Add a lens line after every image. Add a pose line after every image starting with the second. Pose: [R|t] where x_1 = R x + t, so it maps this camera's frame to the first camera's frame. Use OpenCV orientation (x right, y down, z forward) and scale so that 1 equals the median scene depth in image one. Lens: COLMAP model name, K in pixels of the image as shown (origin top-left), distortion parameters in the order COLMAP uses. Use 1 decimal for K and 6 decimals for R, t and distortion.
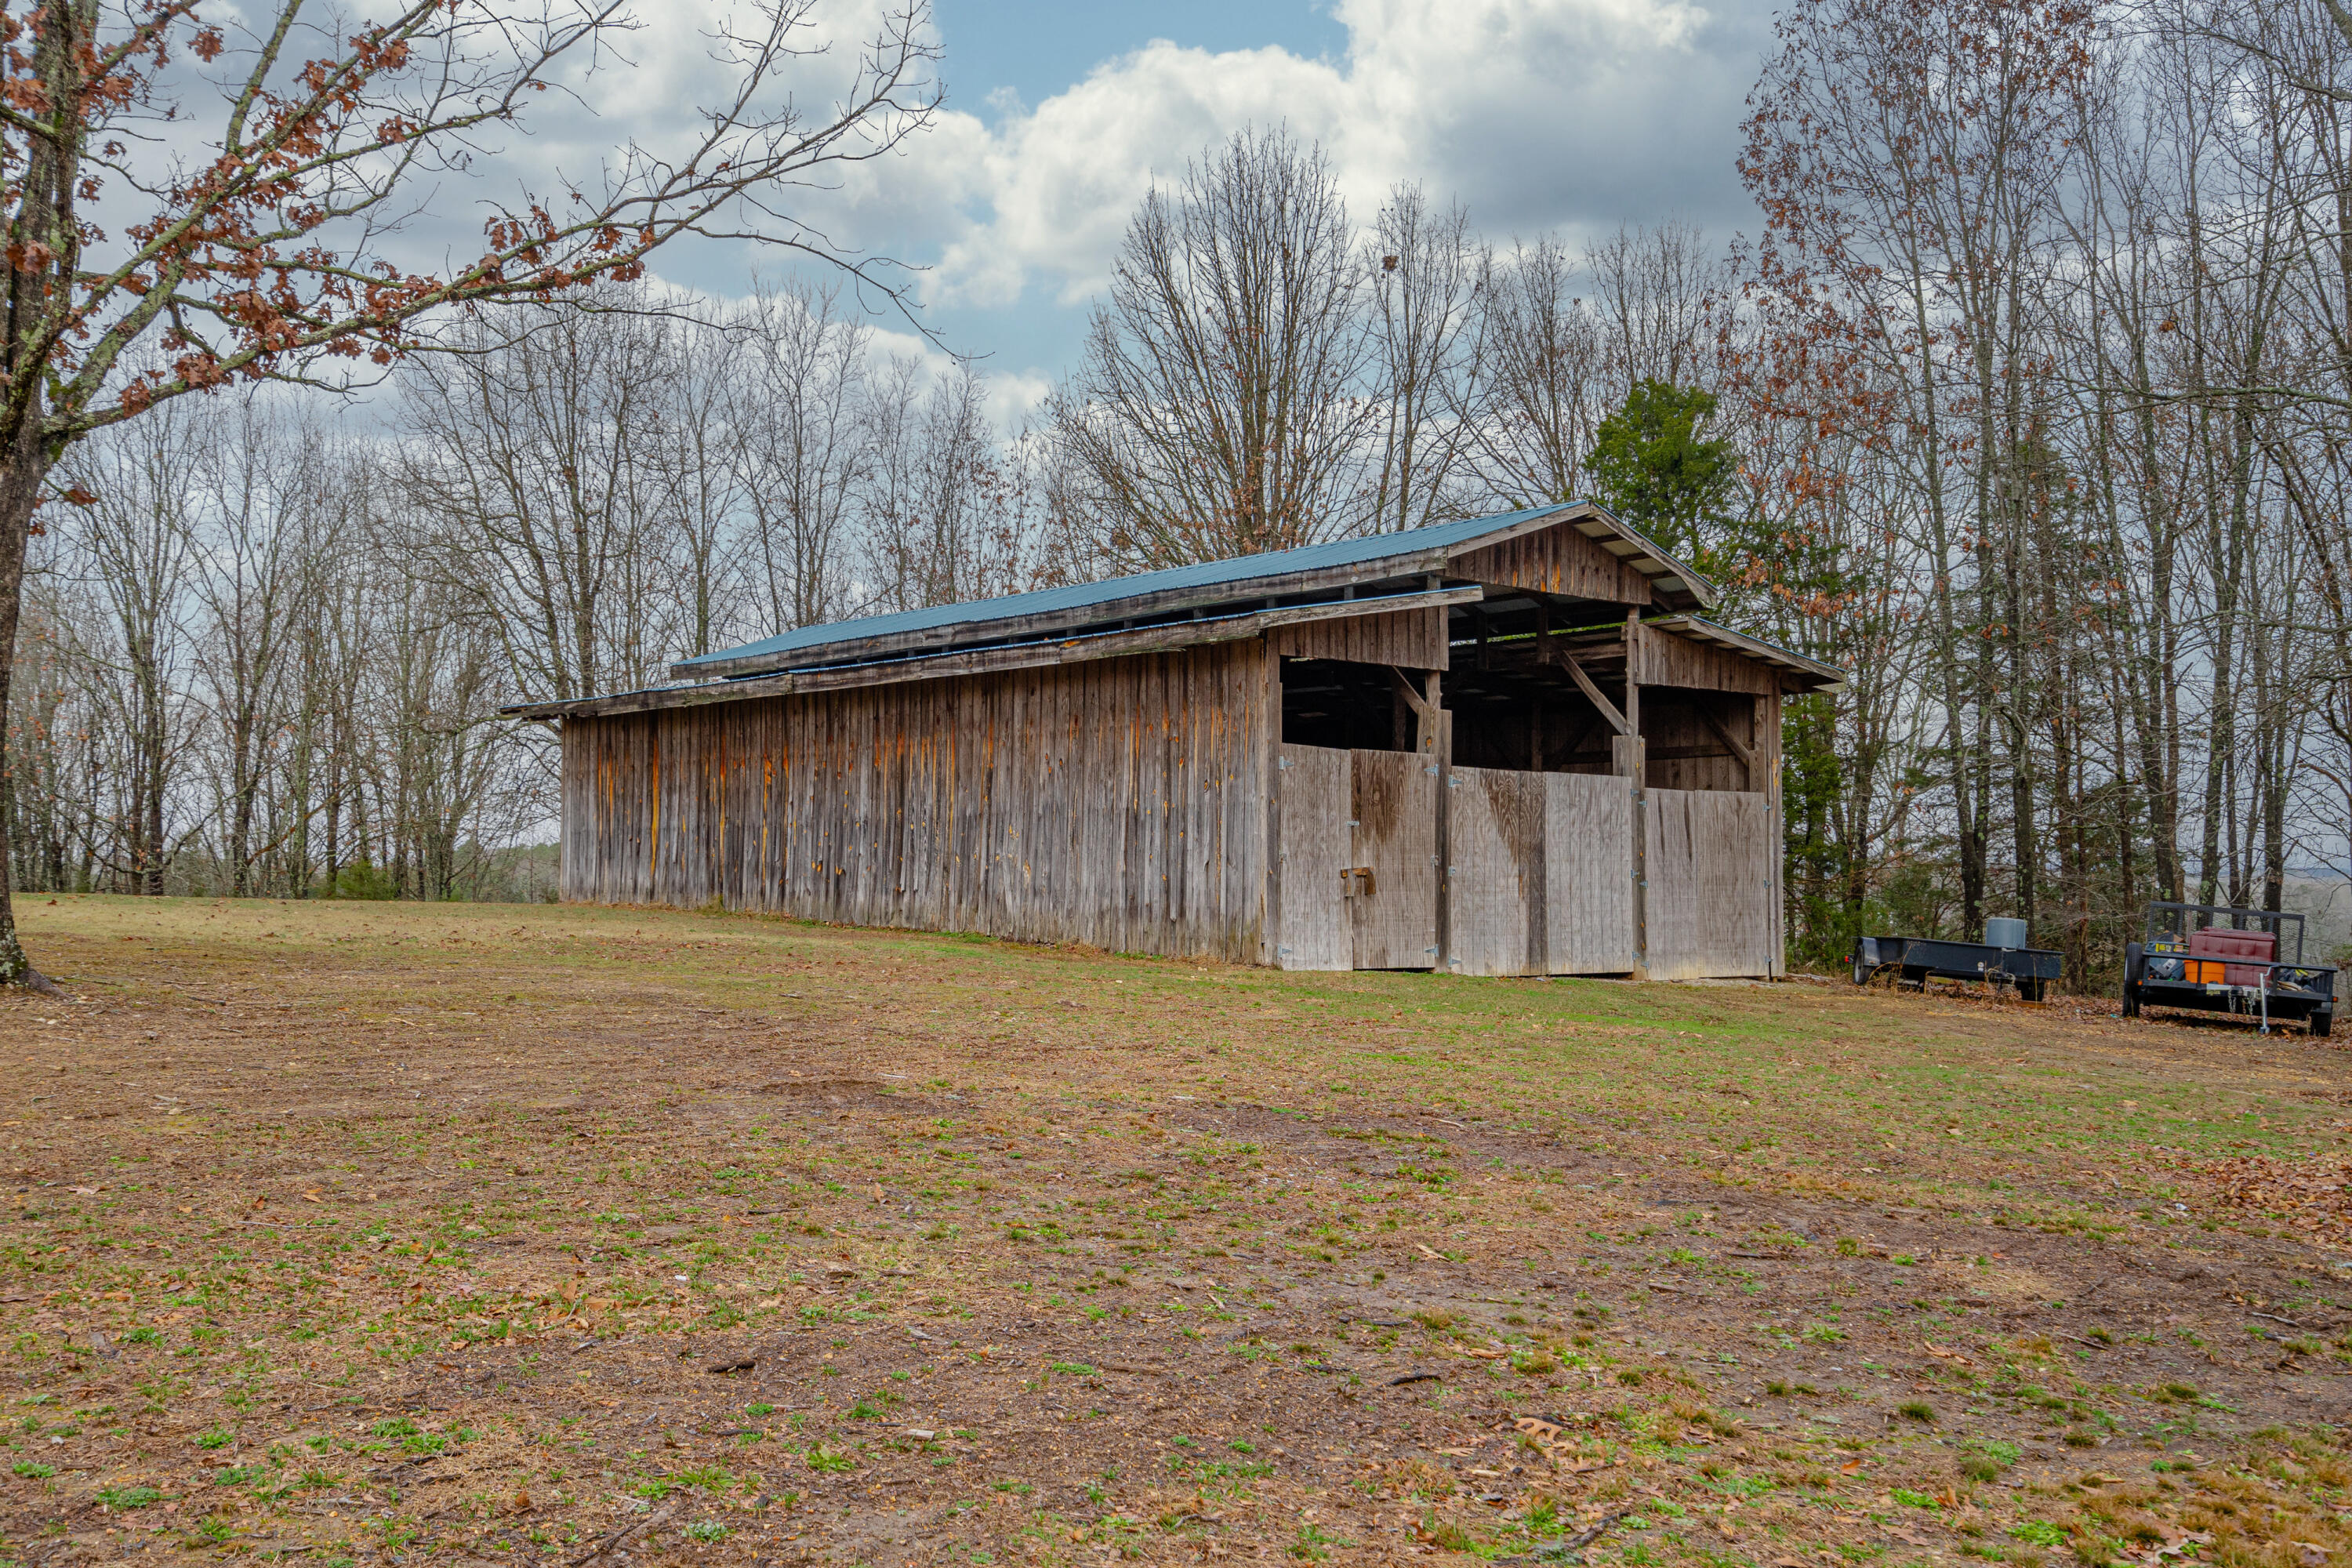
lens RADIAL K [[2338.0, 0, 1167.3], [0, 2338.0, 795.8], [0, 0, 1]] dist [0.001510, 0.004852]
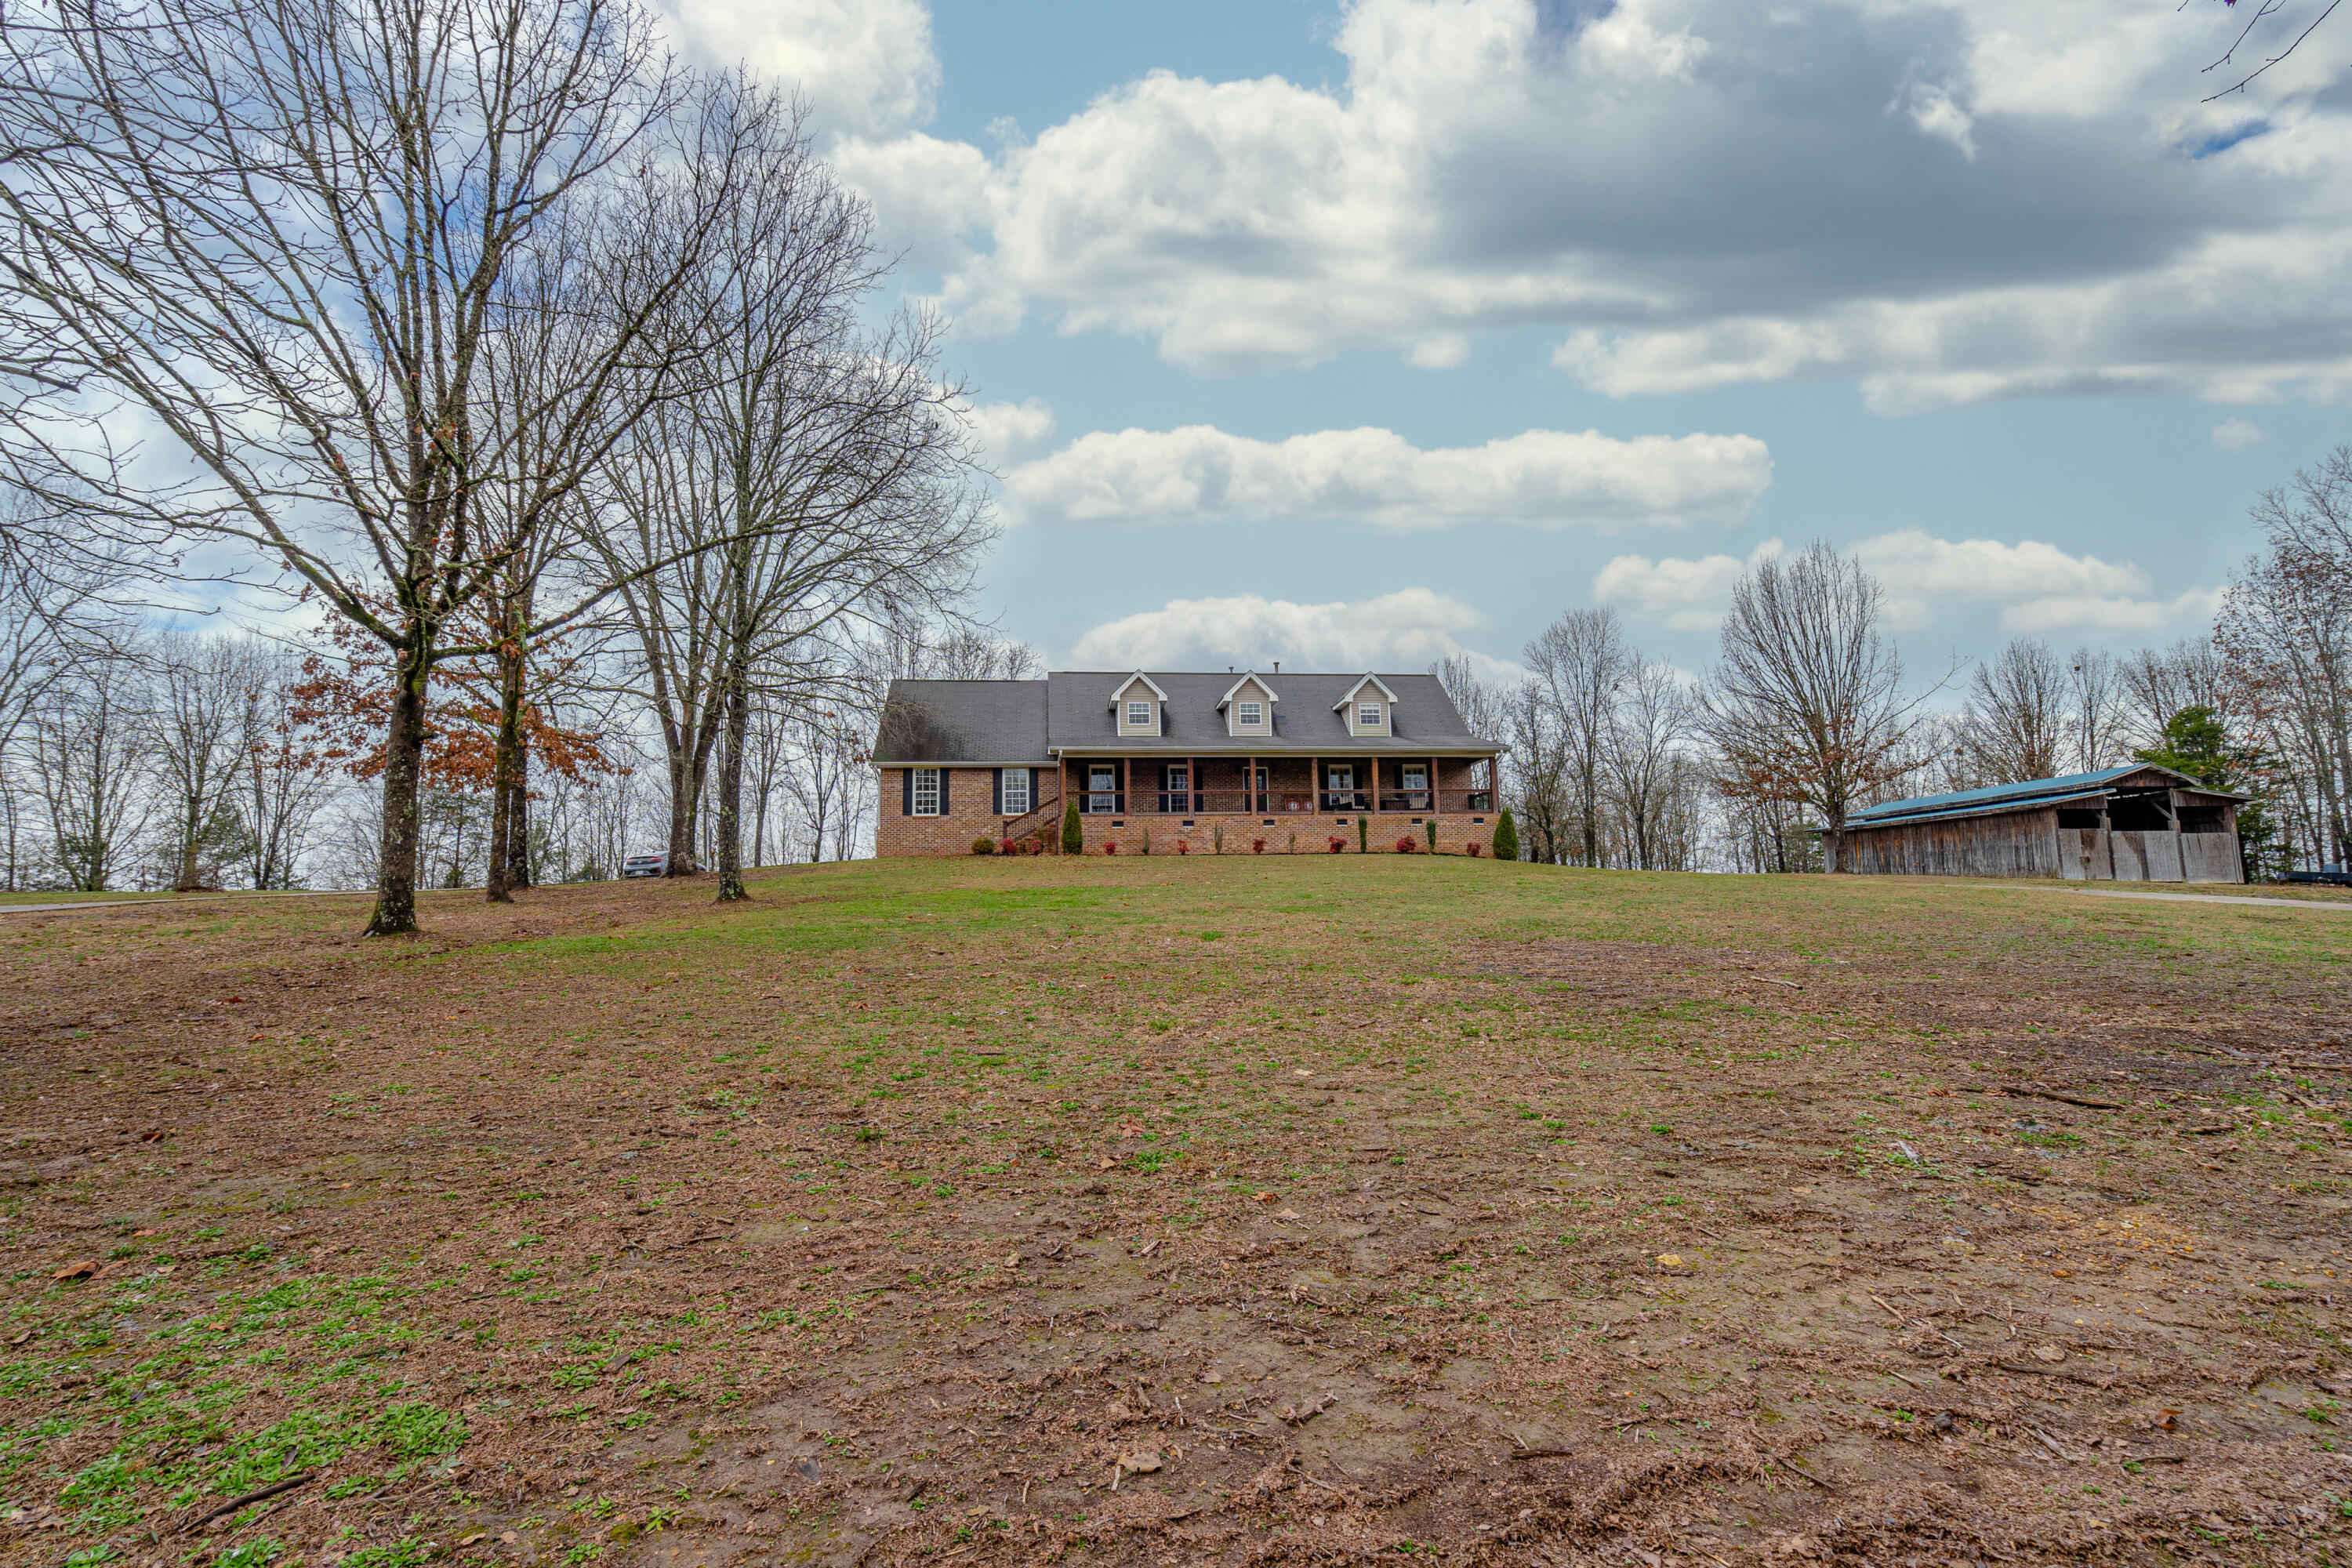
lens RADIAL K [[1048.2, 0, 1171.1], [0, 1048.2, 785.7], [0, 0, 1]] dist [-0.023334, 0.008327]
pose [[0.796974, -0.090368, -0.597215, -0.097205], [0.039197, 0.994398, -0.098160, 0.020292], [0.602740, 0.054822, 0.796052, -1.366110]]
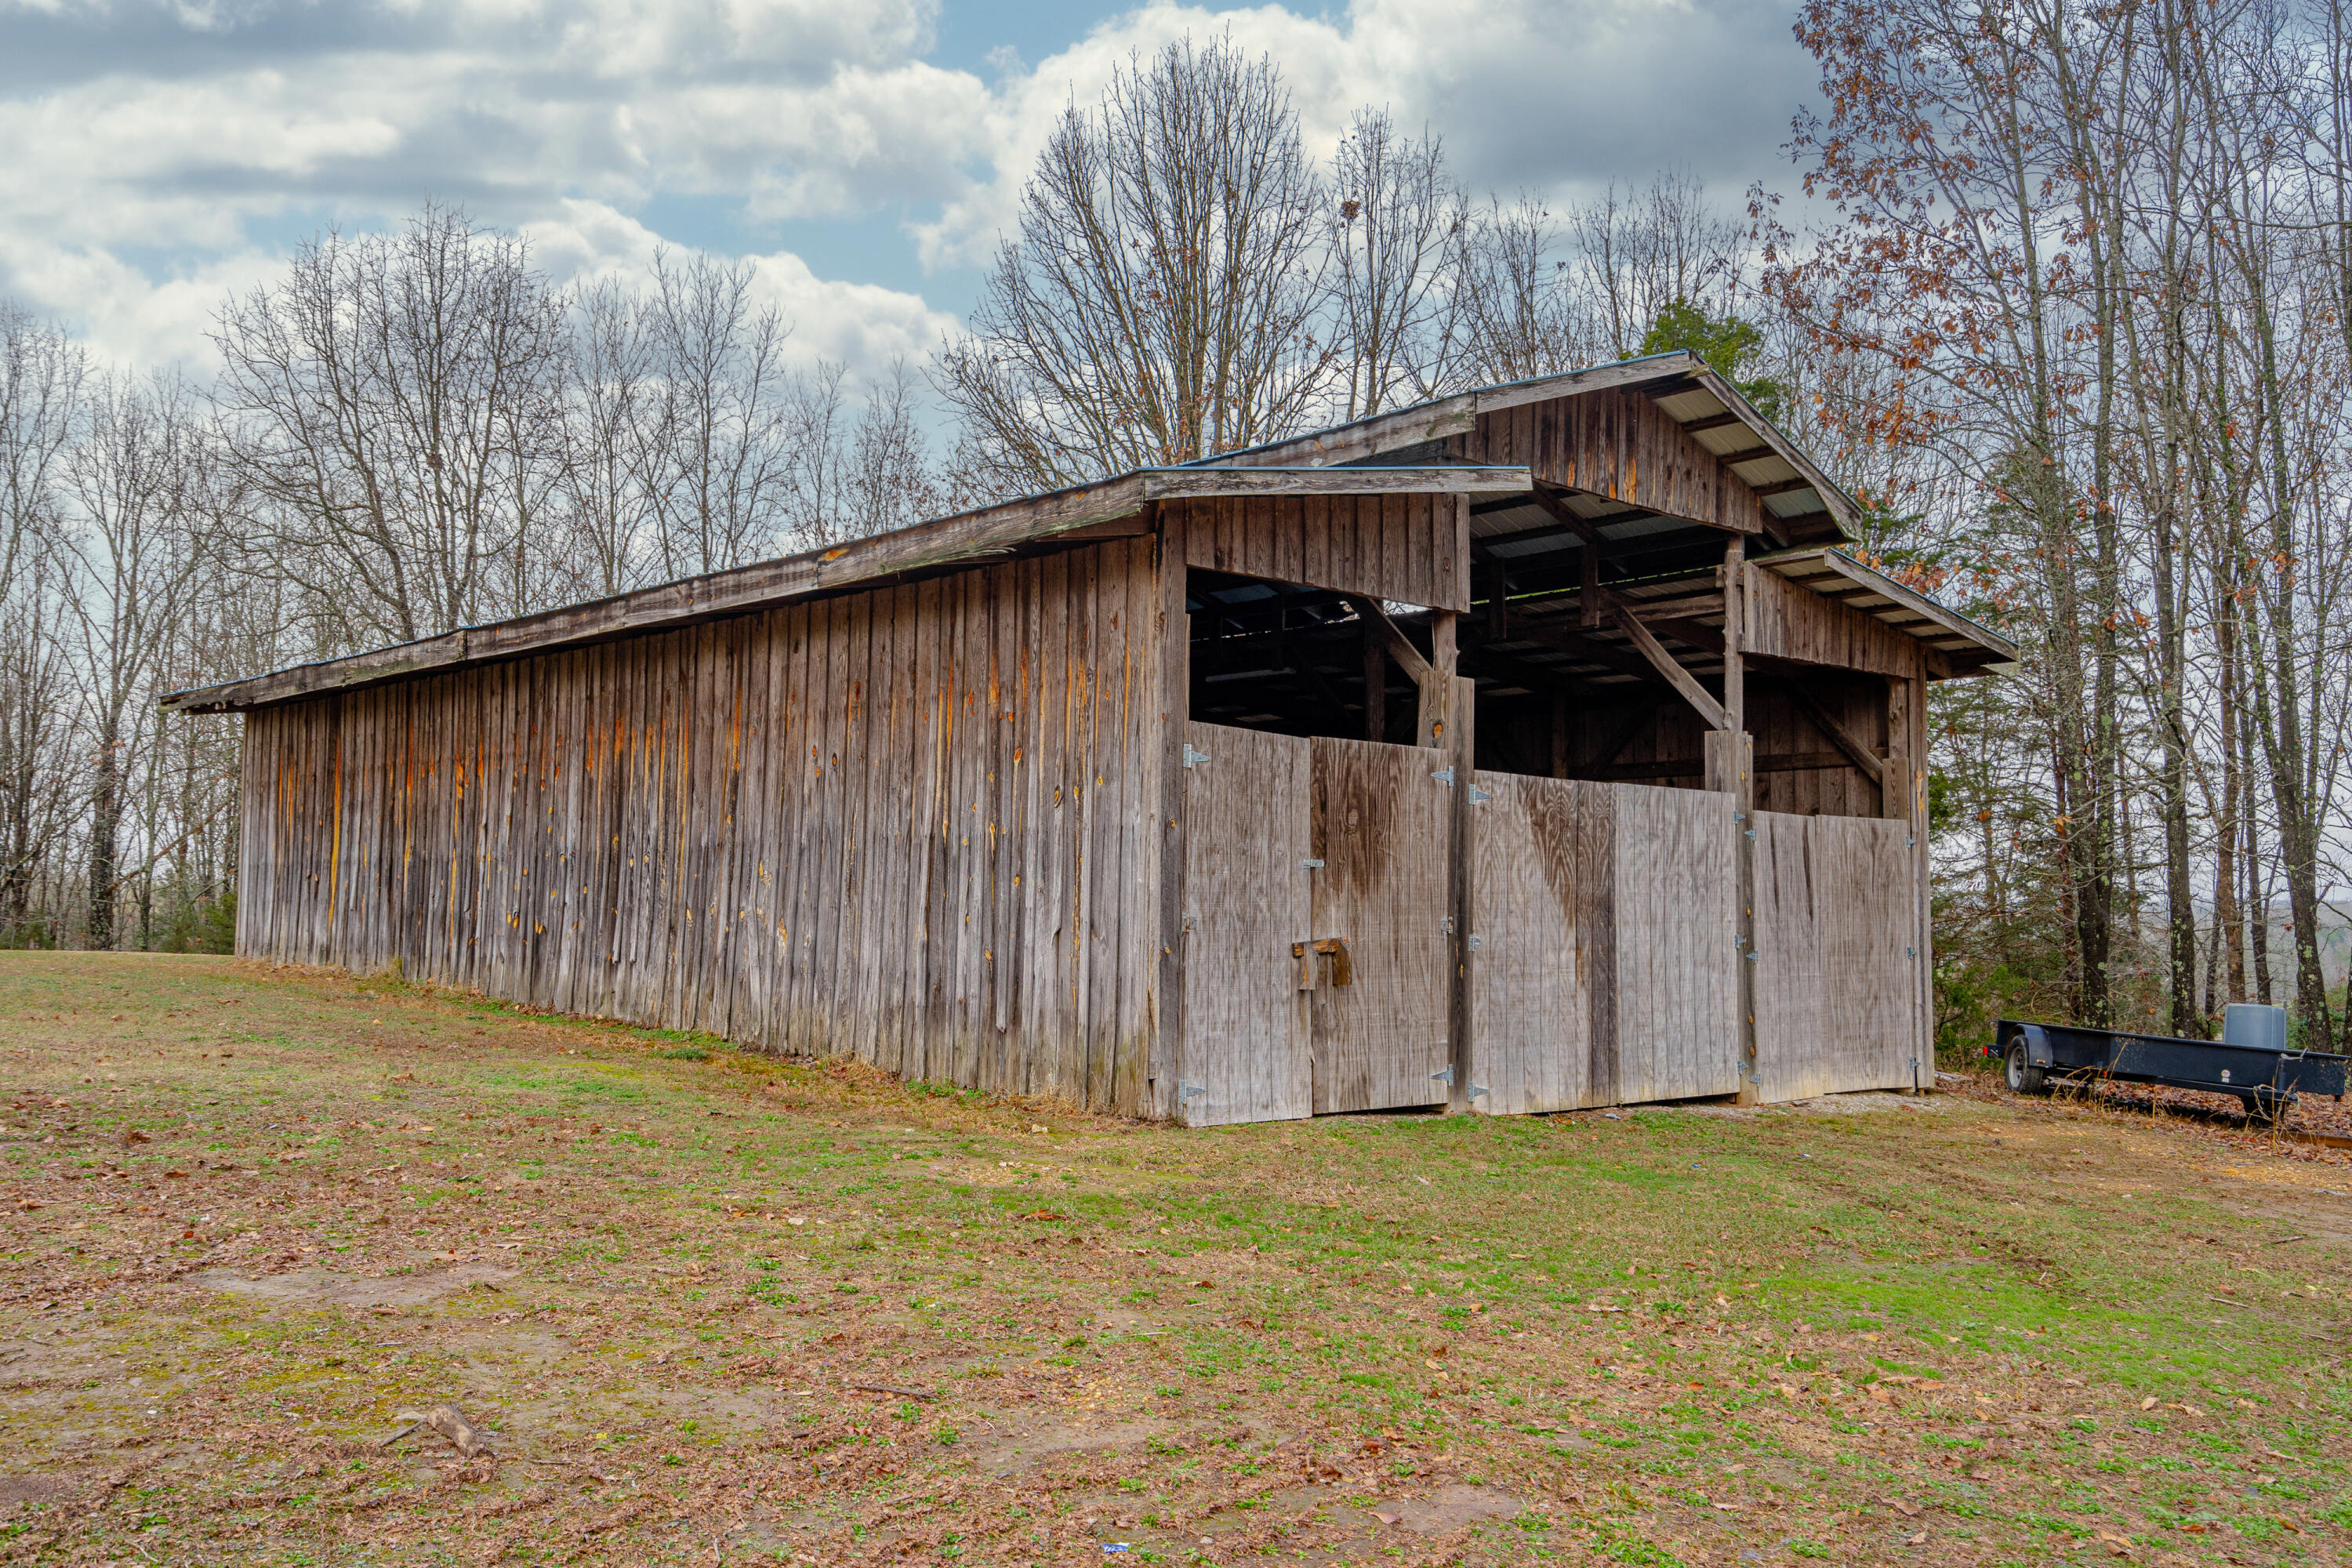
lens RADIAL K [[2034.4, 0, 1176.0], [0, 2034.4, 784.0], [0, 0, 1]] dist [0.004189, 0.000774]
pose [[0.999807, 0.006828, 0.018443, 0.031745], [-0.006410, 0.999723, -0.022641, 0.003299], [-0.018592, 0.022518, 0.999574, 0.438947]]
